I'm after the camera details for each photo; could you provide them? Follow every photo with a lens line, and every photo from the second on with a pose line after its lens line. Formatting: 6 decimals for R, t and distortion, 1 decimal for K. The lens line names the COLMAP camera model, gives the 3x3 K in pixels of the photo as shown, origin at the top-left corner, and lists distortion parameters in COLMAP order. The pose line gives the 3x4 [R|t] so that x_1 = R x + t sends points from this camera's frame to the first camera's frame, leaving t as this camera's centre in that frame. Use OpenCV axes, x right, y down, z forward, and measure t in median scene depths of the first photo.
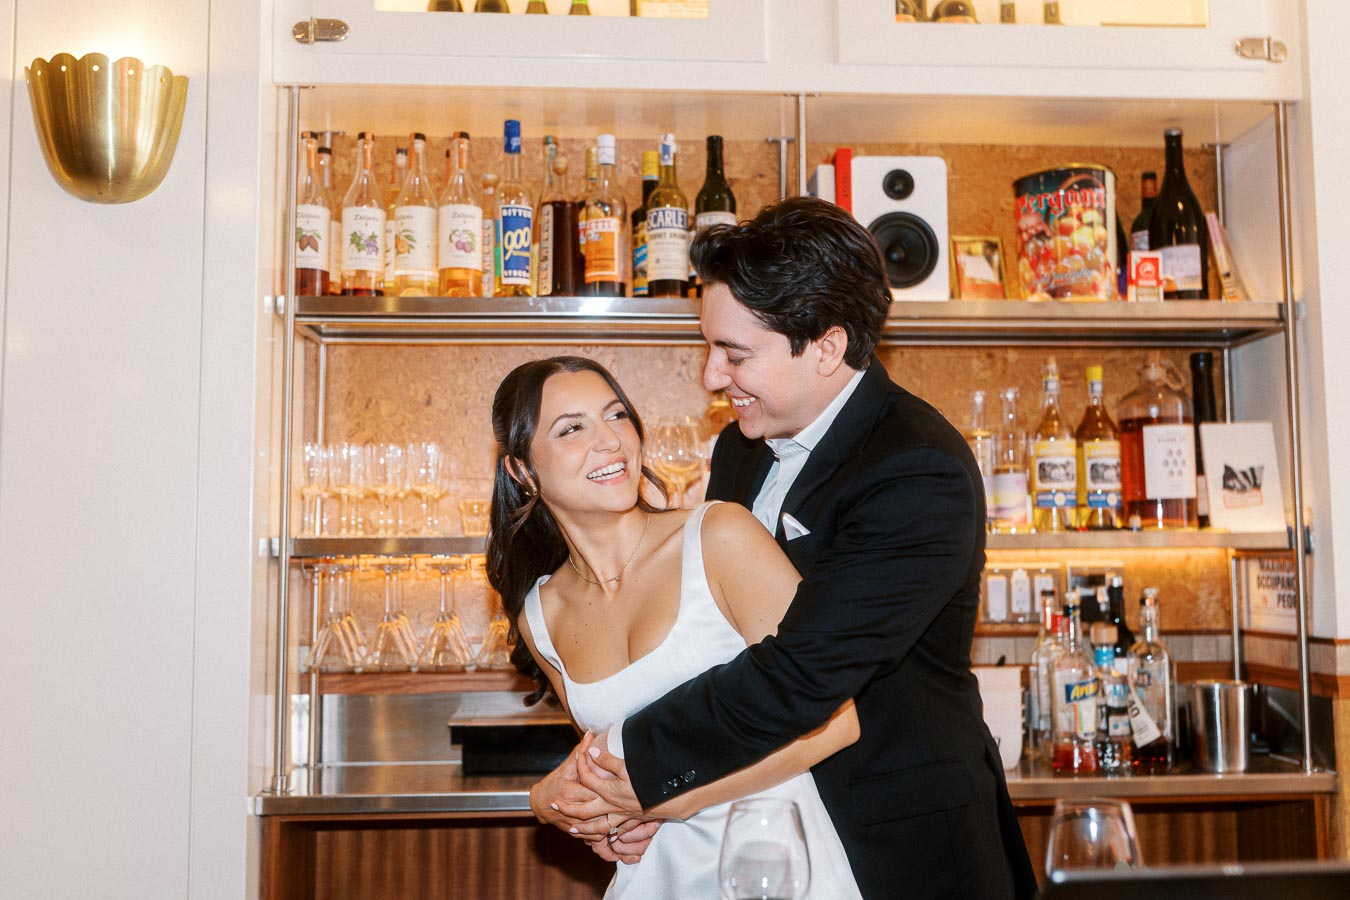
lens RADIAL K [[1312.4, 0, 675.0], [0, 1312.4, 450.0], [0, 0, 1]] dist [-0.011135, 0.101854]
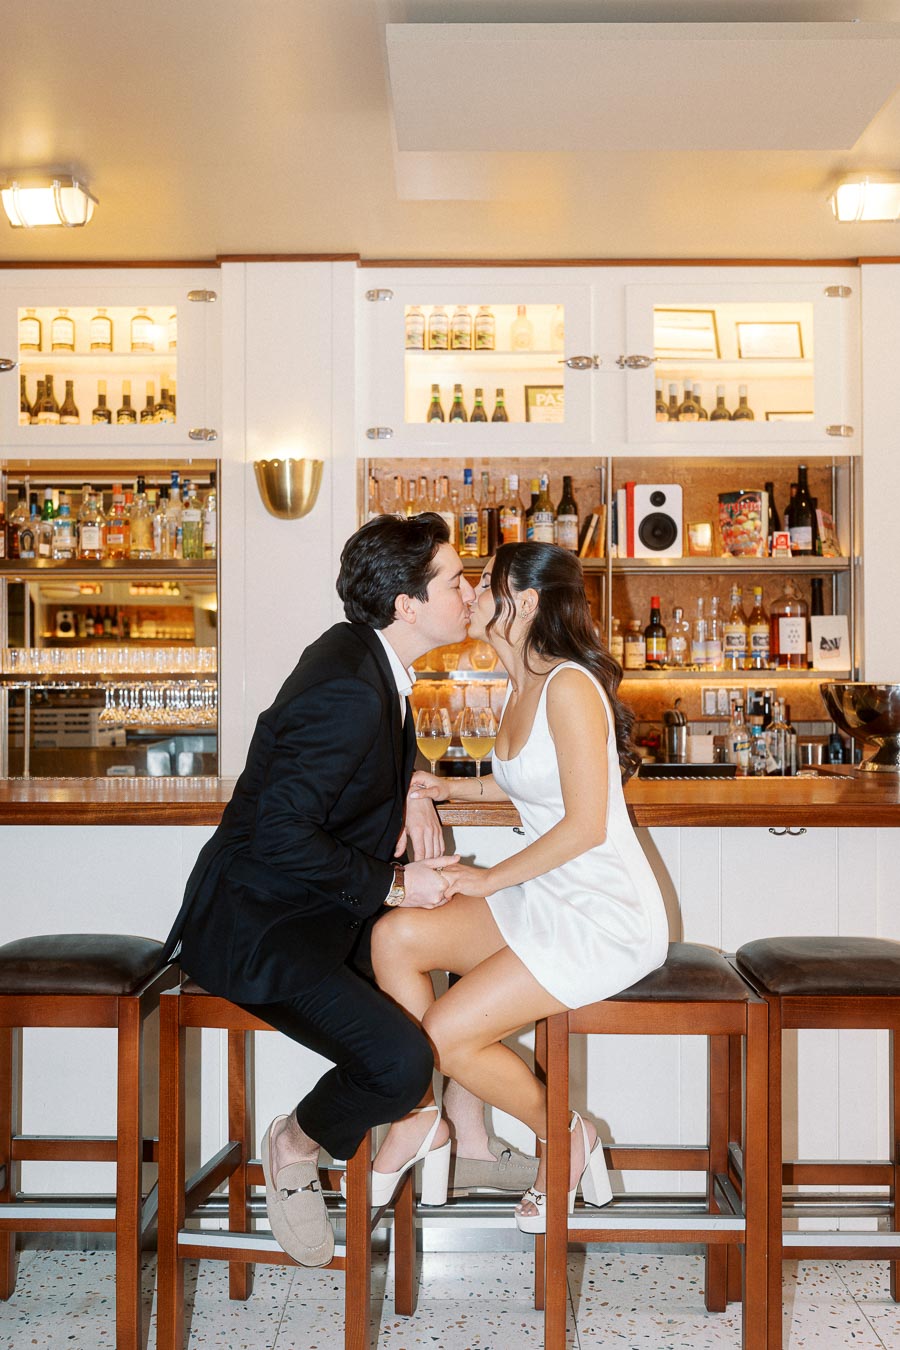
lens RADIAL K [[1392.8, 0, 449.9], [0, 1392.8, 661.6], [0, 0, 1]] dist [-0.000331, 0.000903]
pose [[0.997438, 0.006023, -0.071278, 0.004802], [-0.000548, 0.997062, 0.076593, -0.114152], [0.071530, -0.076358, 0.994511, -1.161776]]
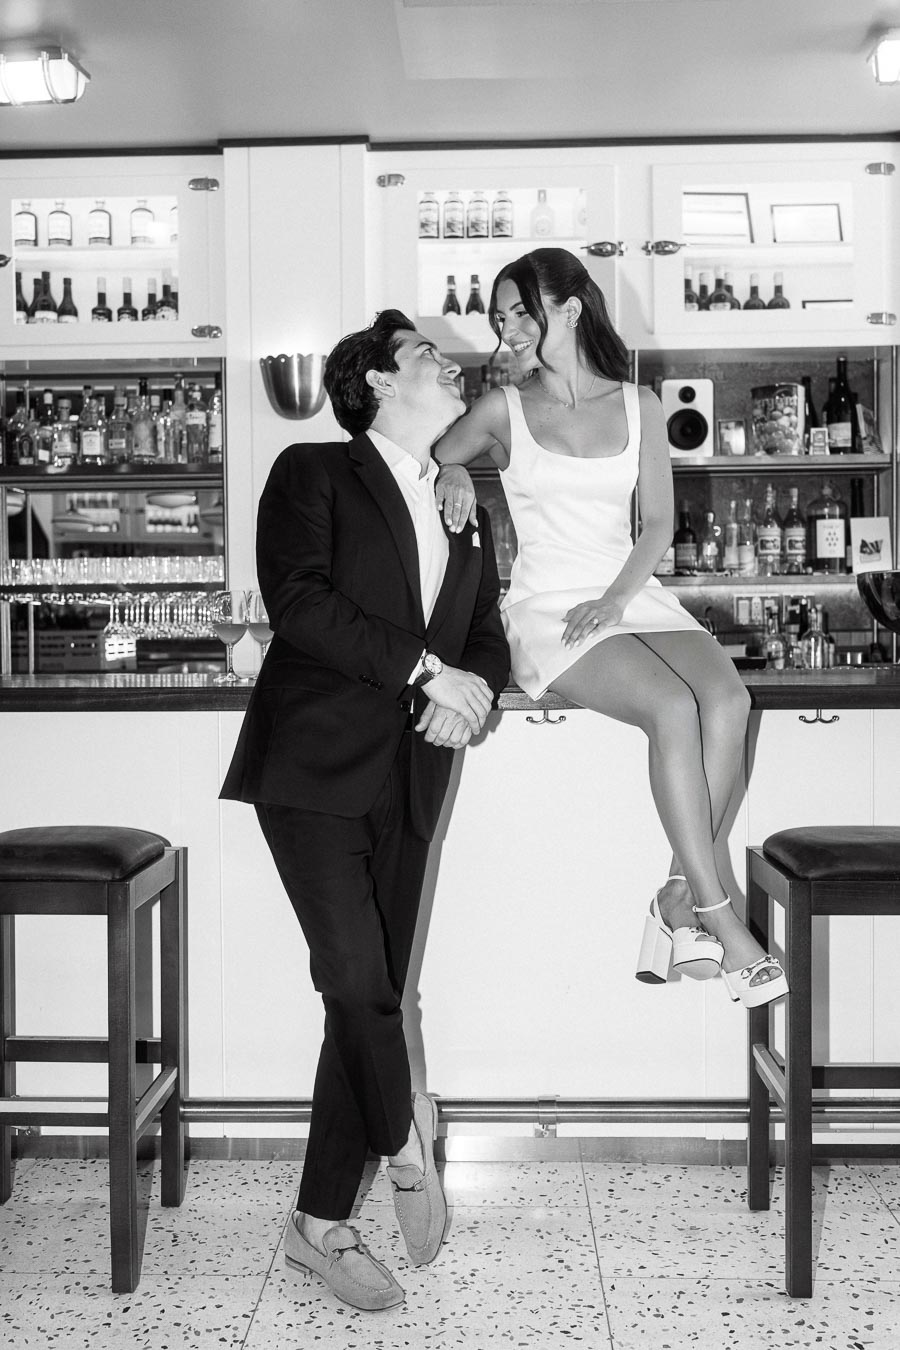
lens RADIAL K [[1430.6, 0, 450.0], [0, 1430.6, 675.0], [0, 0, 1]] dist [-0.004418, 0.002608]
pose [[0.995273, 0.001973, -0.097092, 0.028859], [0.008997, 0.993620, 0.112421, -0.032484], [0.096694, -0.112763, 0.988906, -1.122929]]
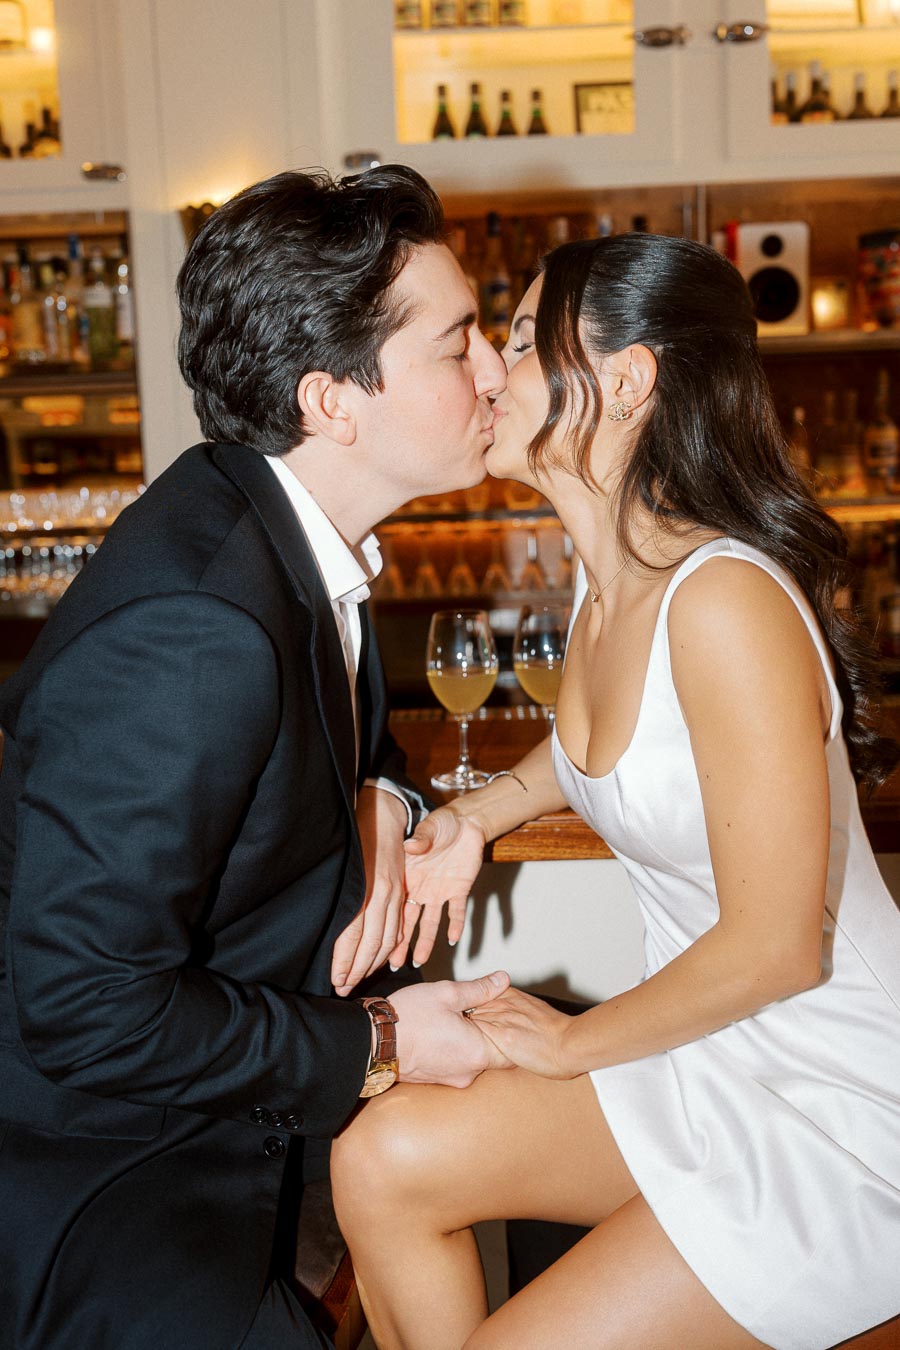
lens RADIAL K [[1376.7, 0, 453.5], [0, 1376.7, 681.3], [0, 0, 1]] dist [0.002783, -0.010088]
pose [[0.994929, -0.012866, -0.099750, -0.024588], [0.034594, 0.975049, 0.219278, -0.082725], [0.094440, -0.221617, 0.970550, -0.535750]]
